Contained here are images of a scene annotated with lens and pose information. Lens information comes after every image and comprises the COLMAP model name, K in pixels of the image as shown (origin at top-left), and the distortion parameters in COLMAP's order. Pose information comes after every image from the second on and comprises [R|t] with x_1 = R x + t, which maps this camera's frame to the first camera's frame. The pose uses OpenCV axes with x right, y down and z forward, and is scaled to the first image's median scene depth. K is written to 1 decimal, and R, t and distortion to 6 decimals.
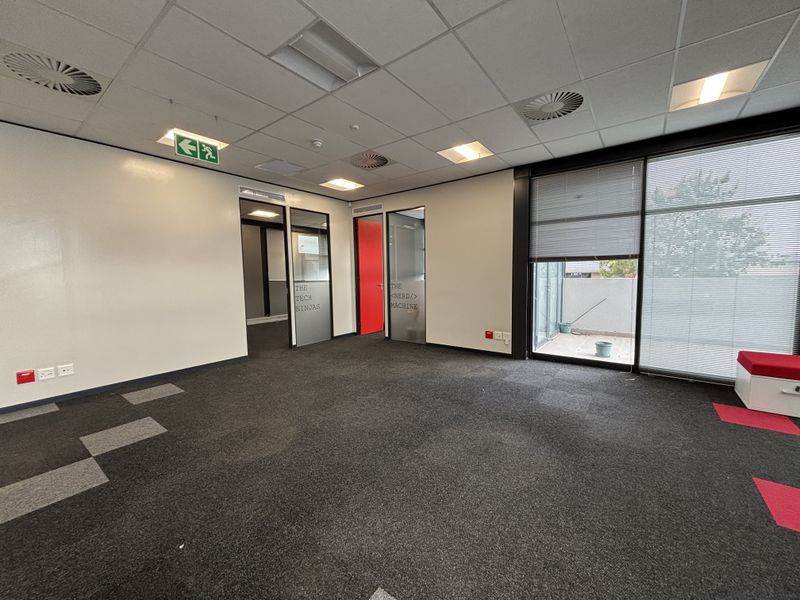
lens RADIAL K [[321.6, 0, 398.4], [0, 321.6, 302.1], [0, 0, 1]] dist [-0.004705, 0.000719]
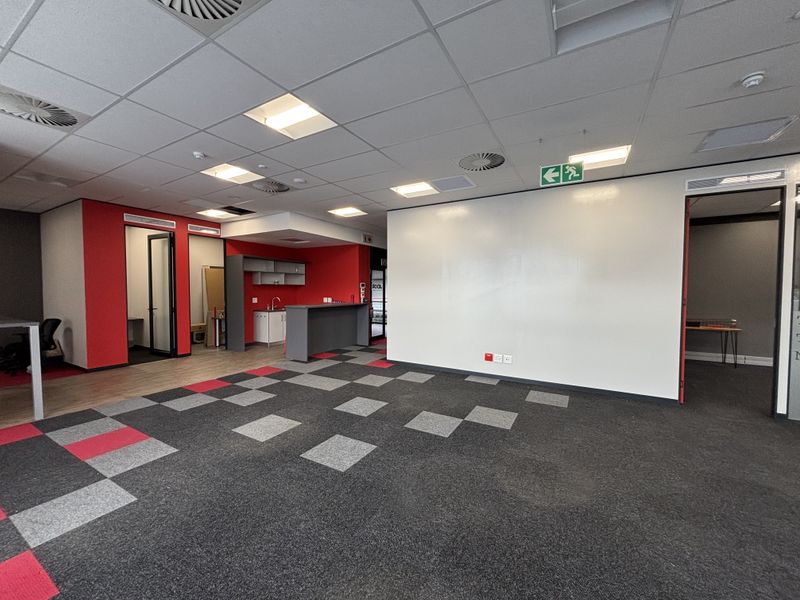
lens RADIAL K [[321.6, 0, 398.4], [0, 321.6, 297.2], [0, 0, 1]] dist [-0.004705, 0.000719]
pose [[0.110731, 0.040799, -0.993013, 0.313059], [-0.090893, 0.995385, 0.030761, -0.061523], [0.989685, 0.086852, 0.113929, 0.363062]]
